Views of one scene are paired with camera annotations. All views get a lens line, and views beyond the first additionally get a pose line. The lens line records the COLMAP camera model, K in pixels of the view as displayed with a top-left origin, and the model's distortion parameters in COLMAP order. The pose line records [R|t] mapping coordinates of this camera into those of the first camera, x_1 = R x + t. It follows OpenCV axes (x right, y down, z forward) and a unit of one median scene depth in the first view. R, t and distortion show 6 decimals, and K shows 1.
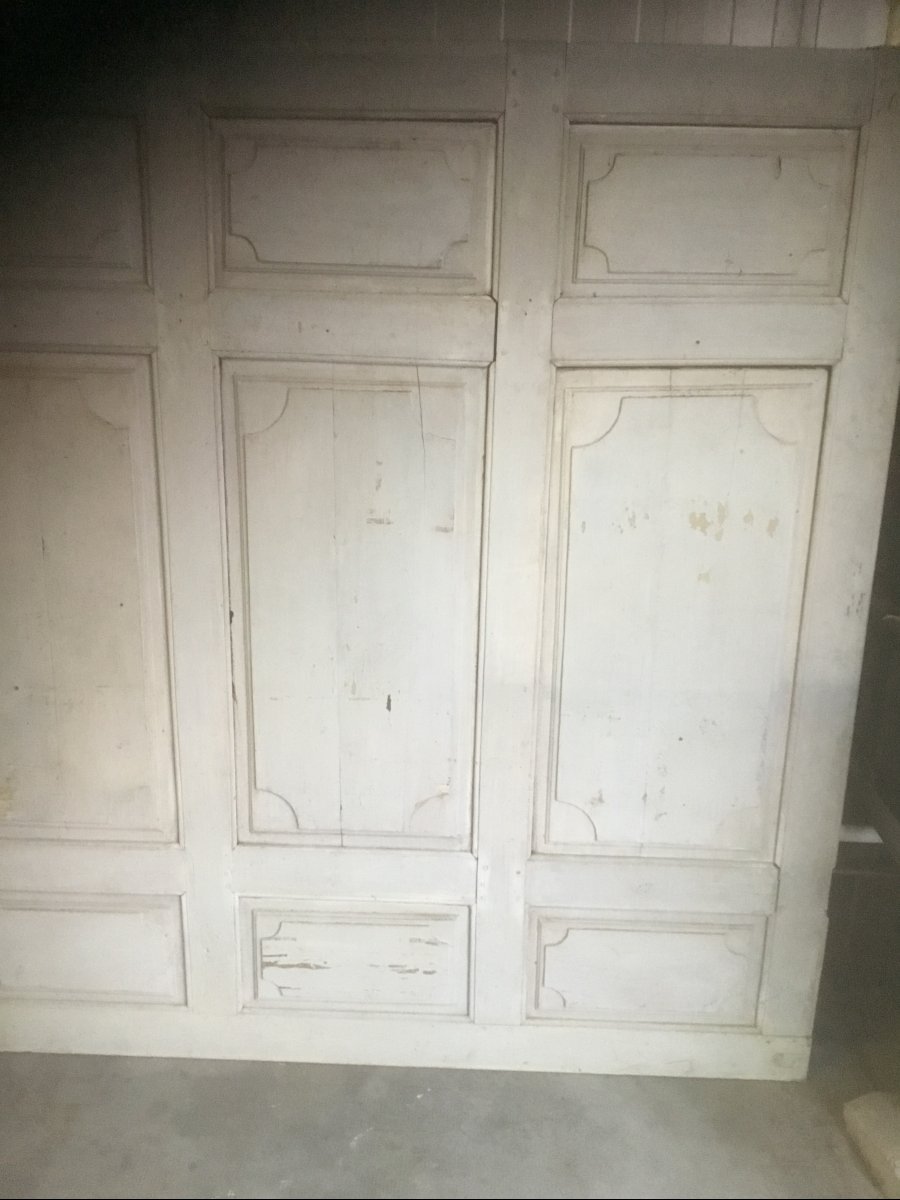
lens RADIAL K [[1032.4, 0, 456.1], [0, 1032.4, 602.5], [0, 0, 1]] dist [0.073525, -0.031191]
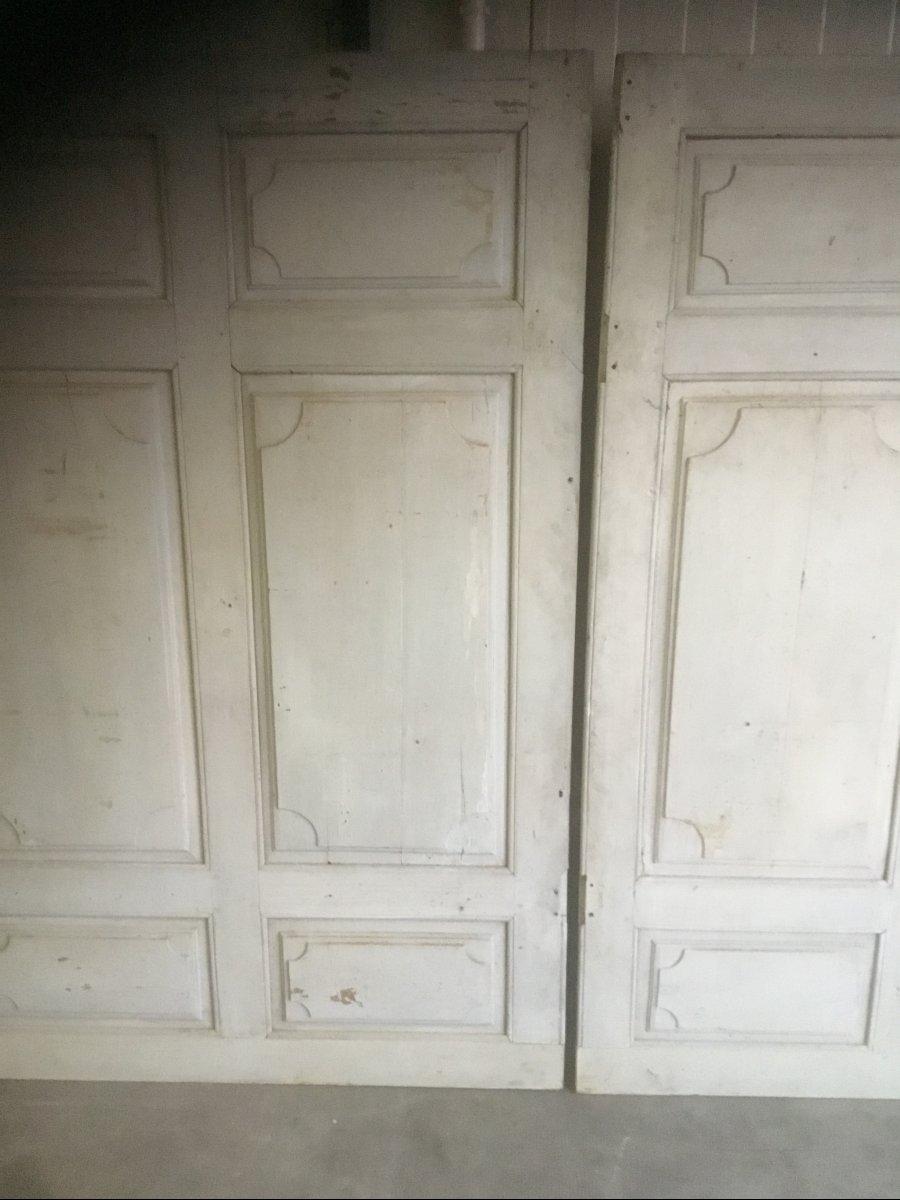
lens RADIAL K [[1032.4, 0, 469.5], [0, 1032.4, 598.6], [0, 0, 1]] dist [0.073525, -0.031191]
pose [[0.999222, -0.022516, 0.032371, -0.664335], [0.022932, 0.999659, -0.012525, -0.026052], [-0.032078, 0.013257, 0.999397, 0.036893]]
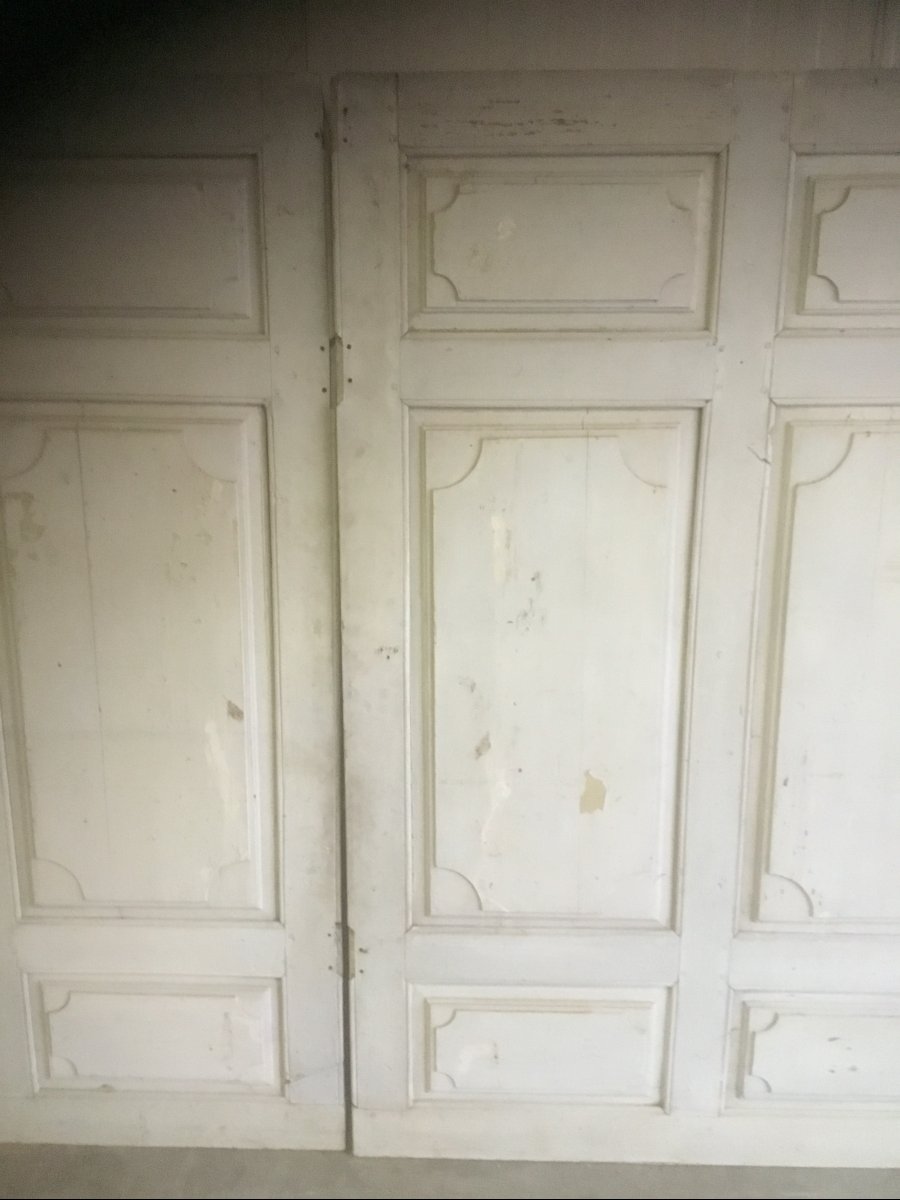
lens RADIAL K [[1092.9, 0, 421.9], [0, 1092.9, 626.6], [0, 0, 1]] dist [0.039120, 0.000000]
pose [[0.999678, -0.024344, 0.007135, -1.379193], [0.024523, 0.999357, -0.026174, -0.051189], [-0.006493, 0.026340, 0.999632, 0.069120]]
